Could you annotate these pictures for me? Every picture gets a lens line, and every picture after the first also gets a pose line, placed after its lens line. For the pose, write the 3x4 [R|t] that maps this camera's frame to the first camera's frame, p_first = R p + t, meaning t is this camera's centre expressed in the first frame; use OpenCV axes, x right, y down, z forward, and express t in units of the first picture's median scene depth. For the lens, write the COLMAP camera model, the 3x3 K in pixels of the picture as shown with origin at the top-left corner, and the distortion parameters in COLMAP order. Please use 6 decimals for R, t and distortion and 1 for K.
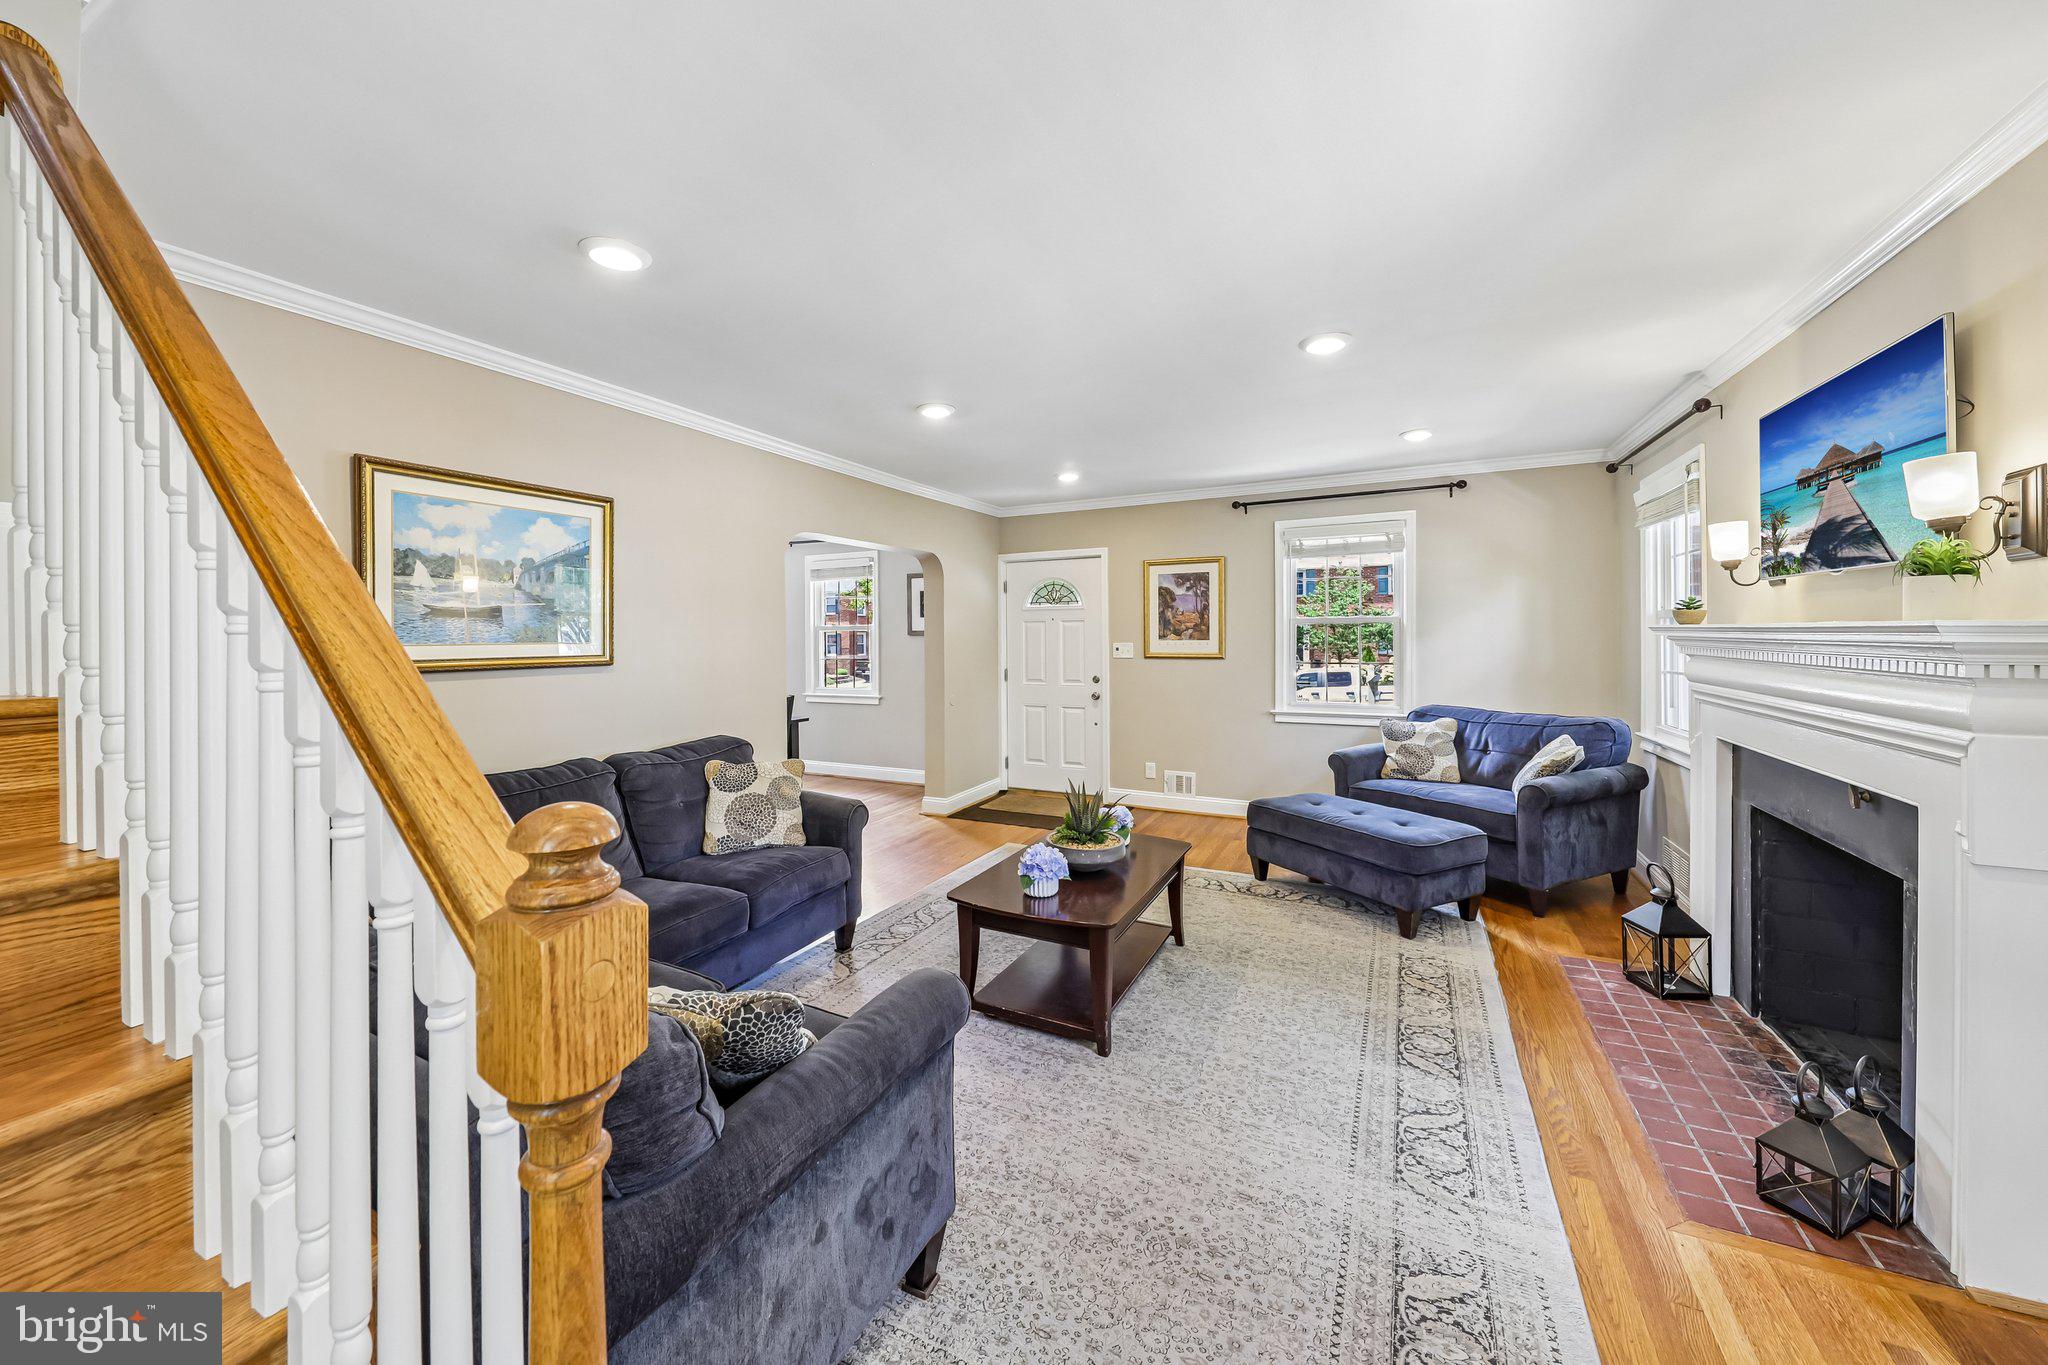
lens RADIAL K [[741.8, 0, 1006.7], [0, 741.8, 639.7], [0, 0, 1]] dist [0.000087, -0.000188]
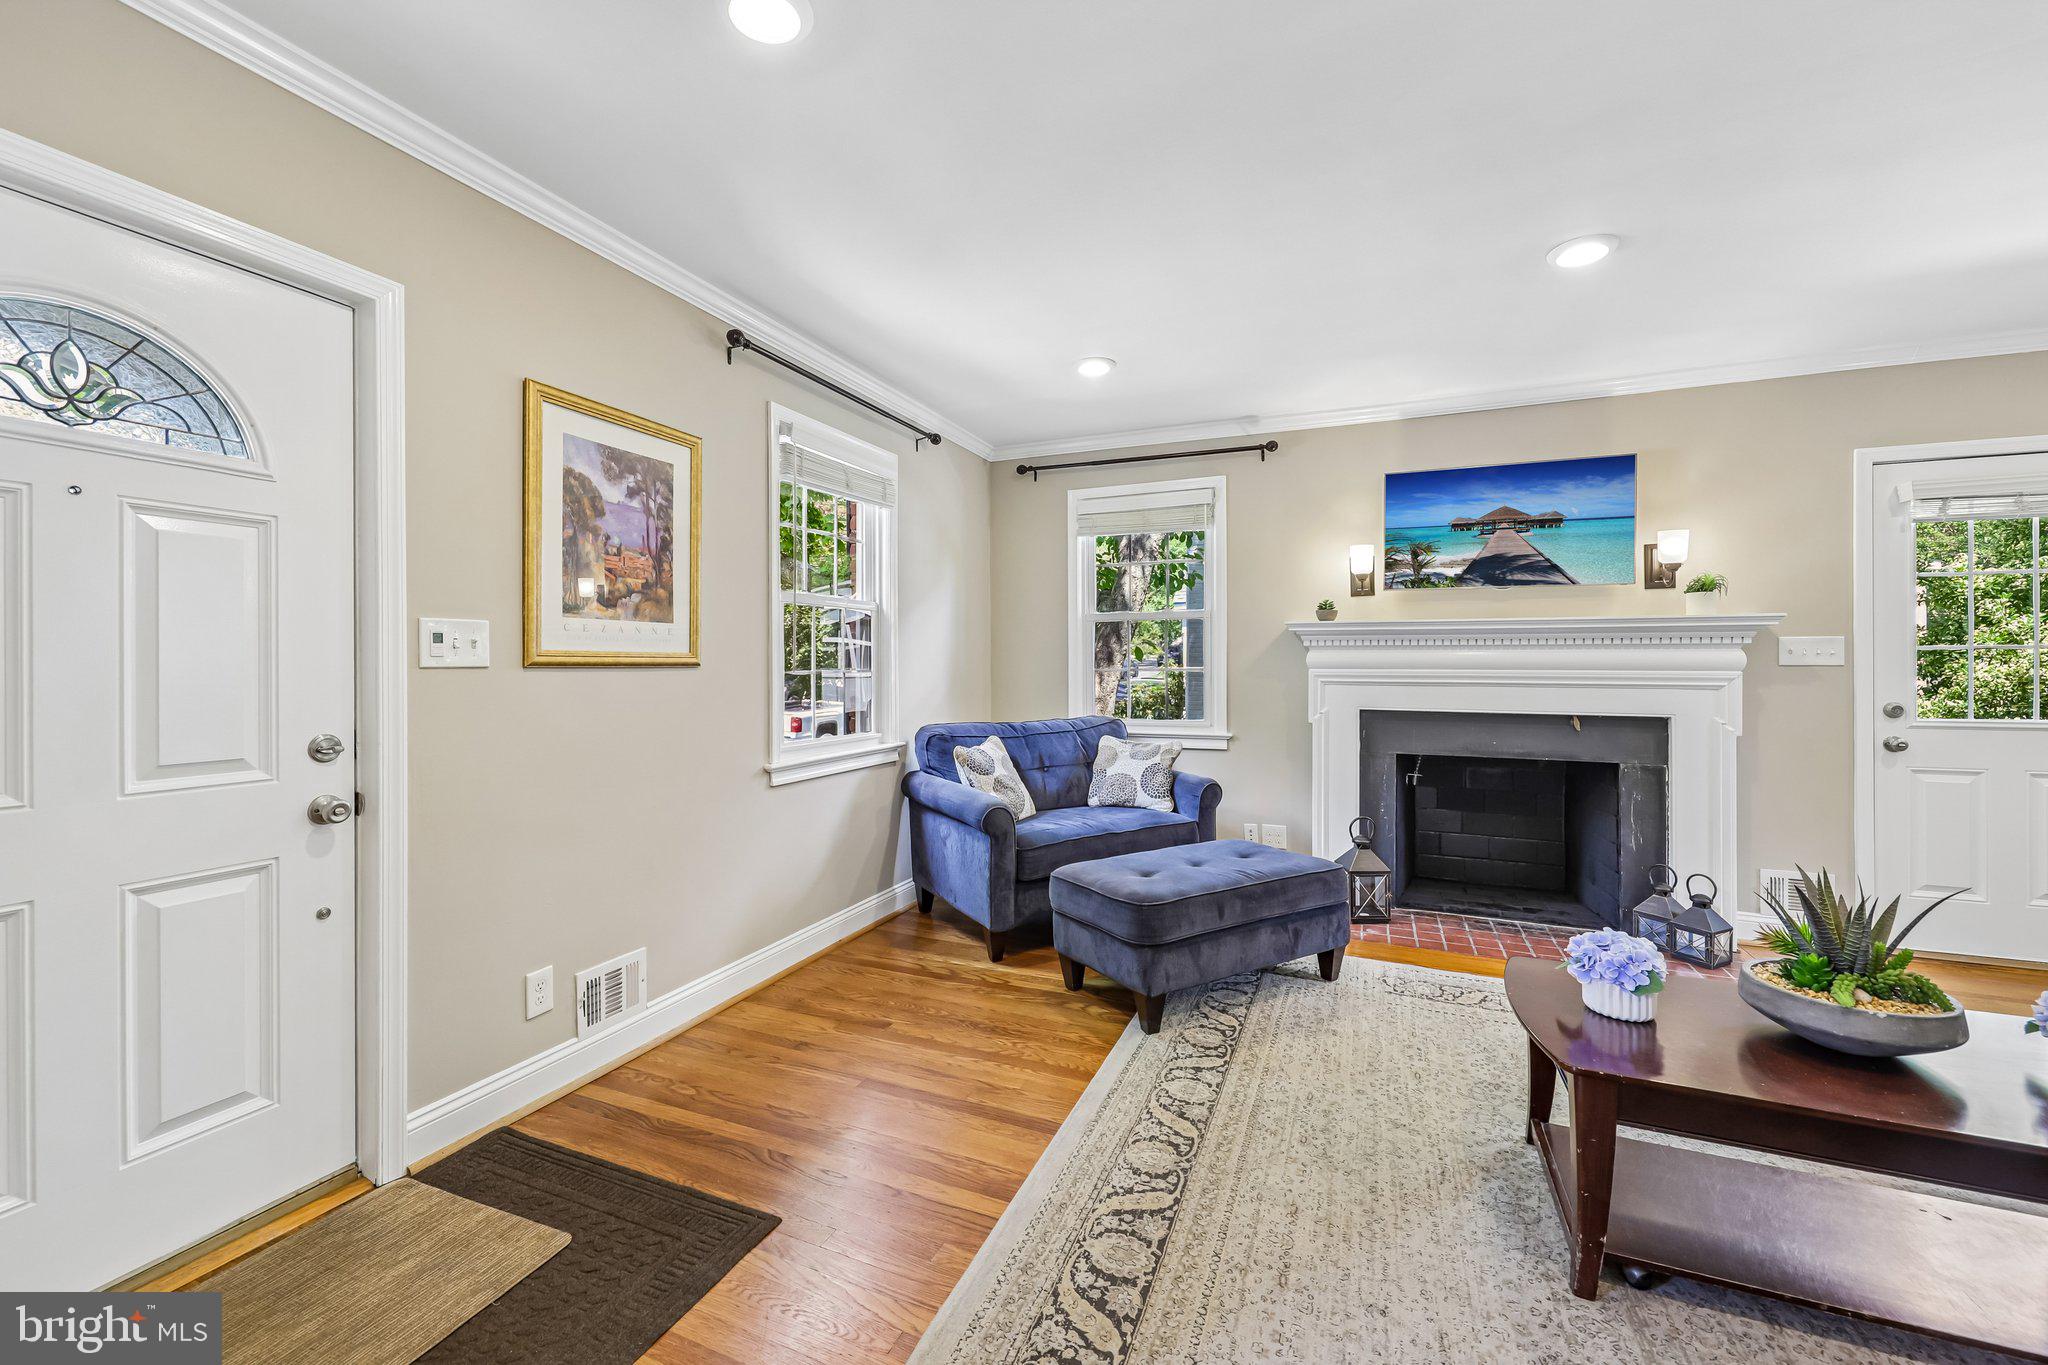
lens RADIAL K [[820.8, 0, 1008.6], [0, 820.8, 666.0], [0, 0, 1]] dist [0.001280, -0.000568]
pose [[-0.065842, 0.002789, 0.997826, -0.377506], [0.005791, 0.999980, -0.002413, 0.049198], [-0.997813, 0.005620, -0.065857, 1.484740]]
